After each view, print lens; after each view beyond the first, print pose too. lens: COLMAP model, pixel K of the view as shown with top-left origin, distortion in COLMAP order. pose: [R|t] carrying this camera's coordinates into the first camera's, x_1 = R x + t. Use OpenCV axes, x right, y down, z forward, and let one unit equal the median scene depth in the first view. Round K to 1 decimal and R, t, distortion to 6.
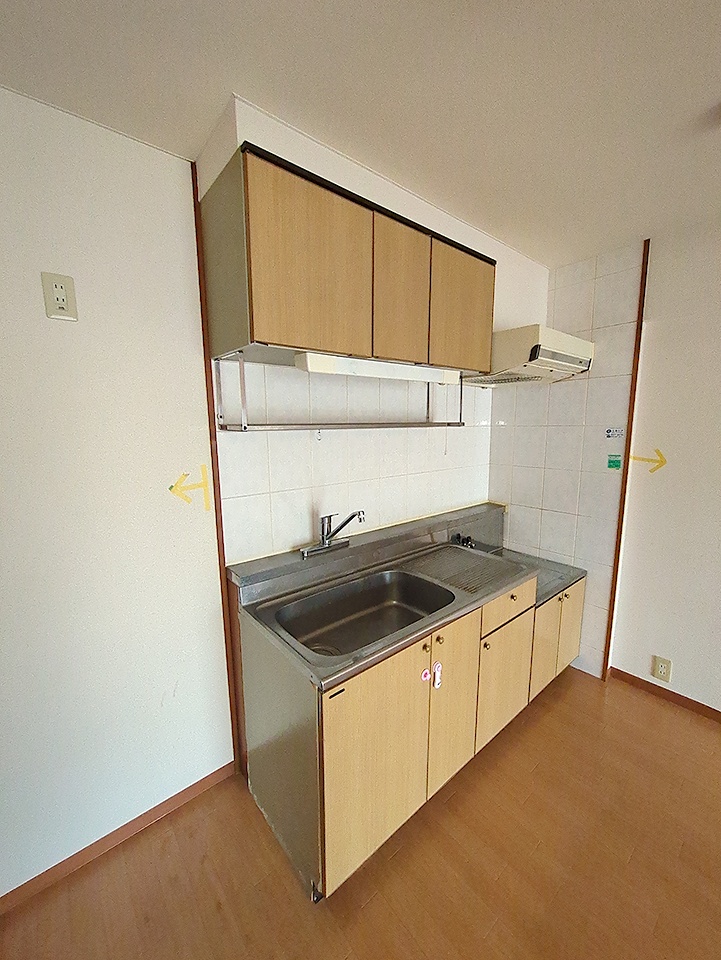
lens RADIAL K [[377.0, 0, 360.5], [0, 377.0, 480.0], [0, 0, 1]] dist [0.001504, 0.000260]
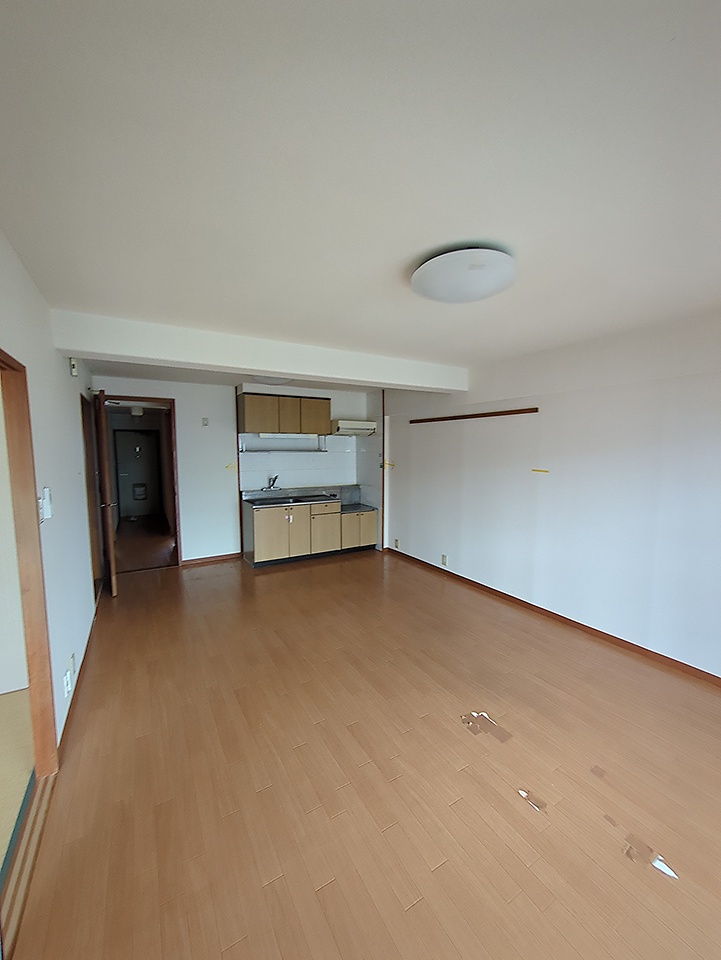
lens RADIAL K [[377.0, 0, 360.5], [0, 377.0, 480.0], [0, 0, 1]] dist [0.001504, 0.000260]
pose [[0.983902, 0.024072, -0.177080, 1.027933], [-0.033777, 0.998076, -0.051997, 0.204634], [0.175487, 0.057142, 0.982822, -1.715076]]
